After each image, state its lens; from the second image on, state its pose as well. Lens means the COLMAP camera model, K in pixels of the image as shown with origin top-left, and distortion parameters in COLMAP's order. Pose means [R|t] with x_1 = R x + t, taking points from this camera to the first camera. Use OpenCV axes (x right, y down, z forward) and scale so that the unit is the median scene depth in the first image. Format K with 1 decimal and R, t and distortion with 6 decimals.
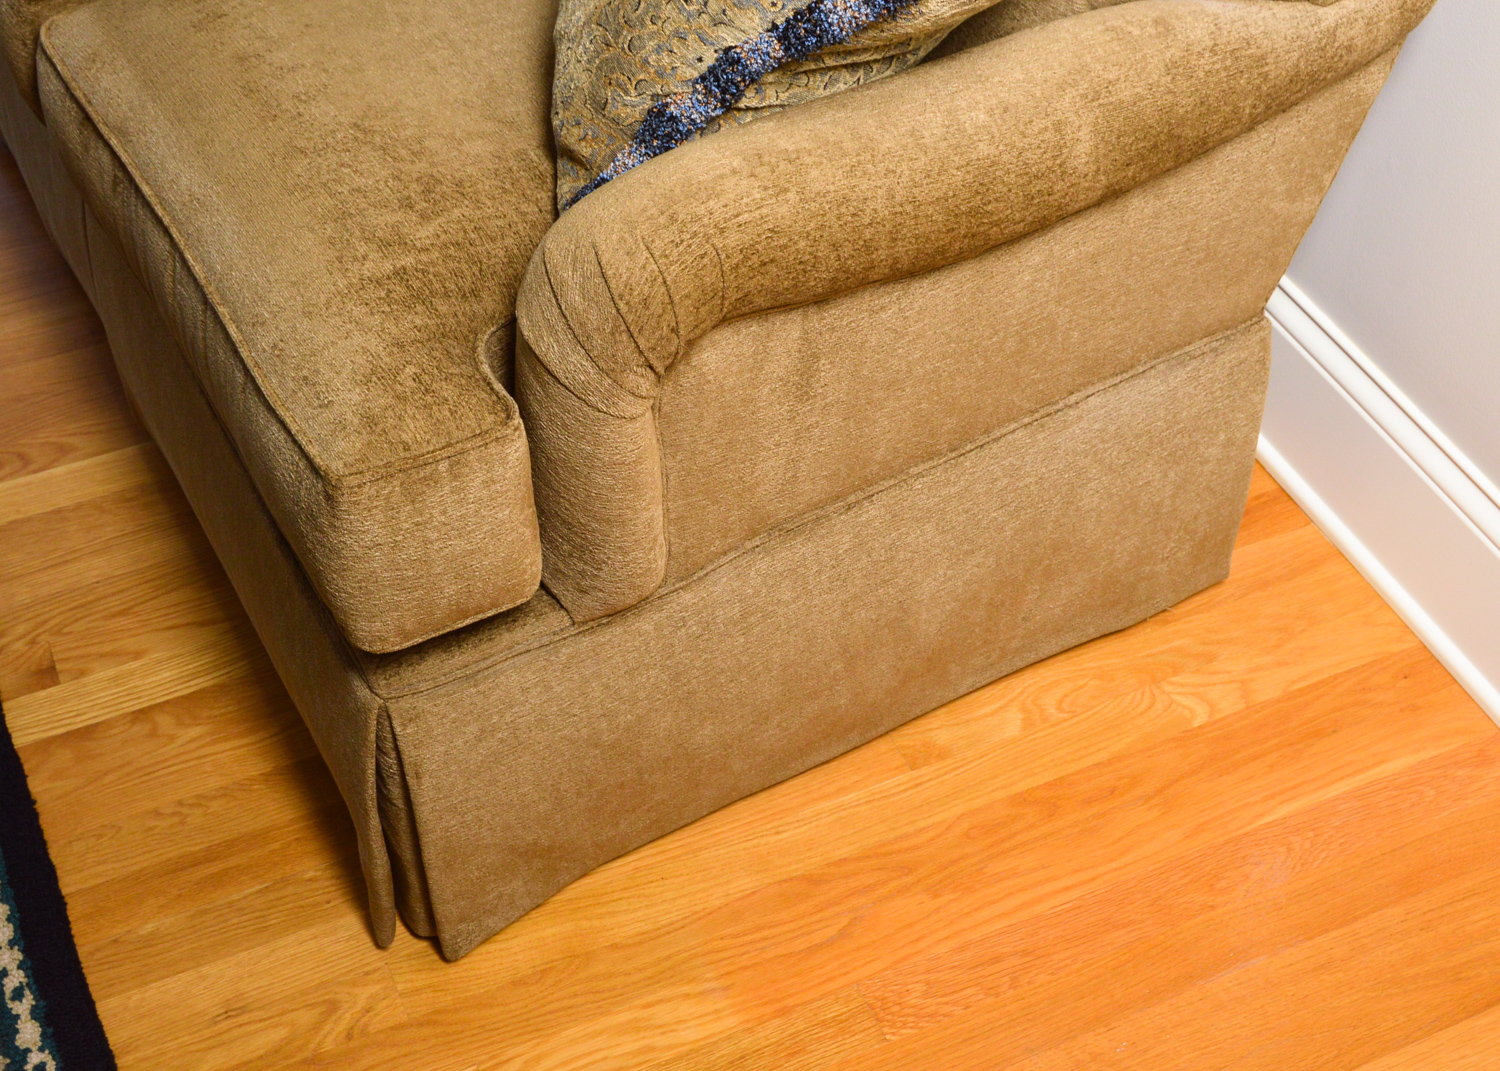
lens RADIAL K [[2062.3, 0, 749.0], [0, 2062.3, 537.7], [0, 0, 1]] dist [-0.051864, 0.000000]
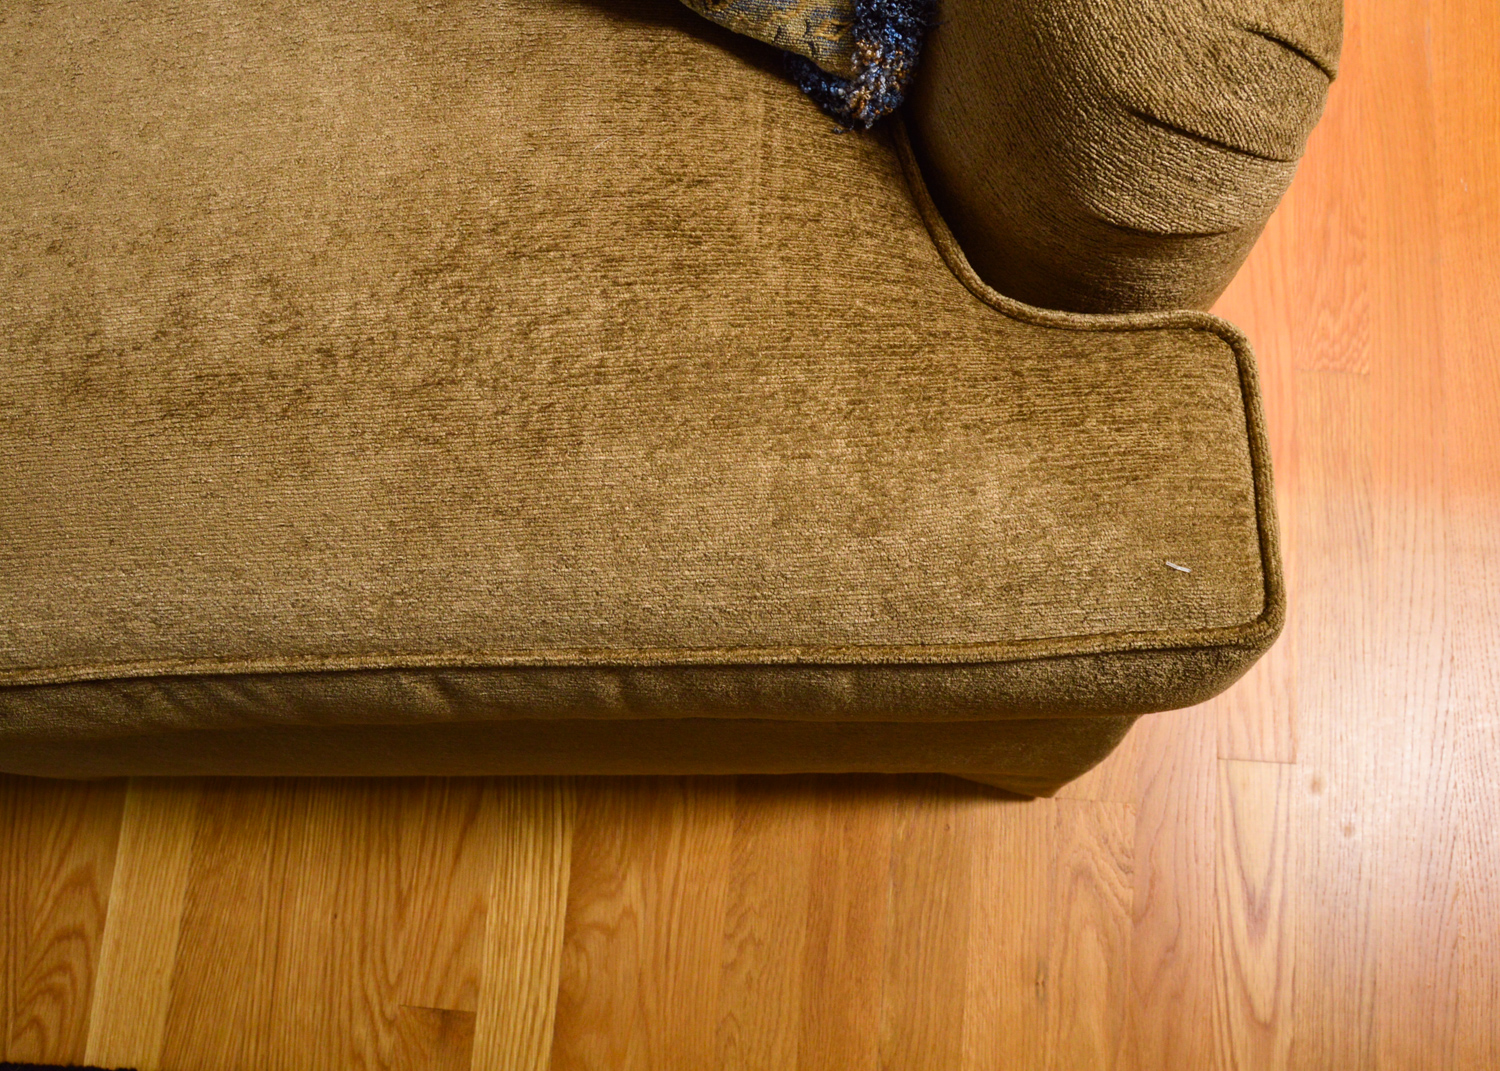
lens RADIAL K [[1487.6, 0, 752.0], [0, 1487.6, 533.1], [0, 0, 1]] dist [-0.070568, 0.000000]
pose [[0.481439, -0.859866, 0.169845, -0.236033], [0.669363, 0.485804, 0.562093, -0.281795], [-0.565836, -0.156926, 0.809447, 0.541341]]
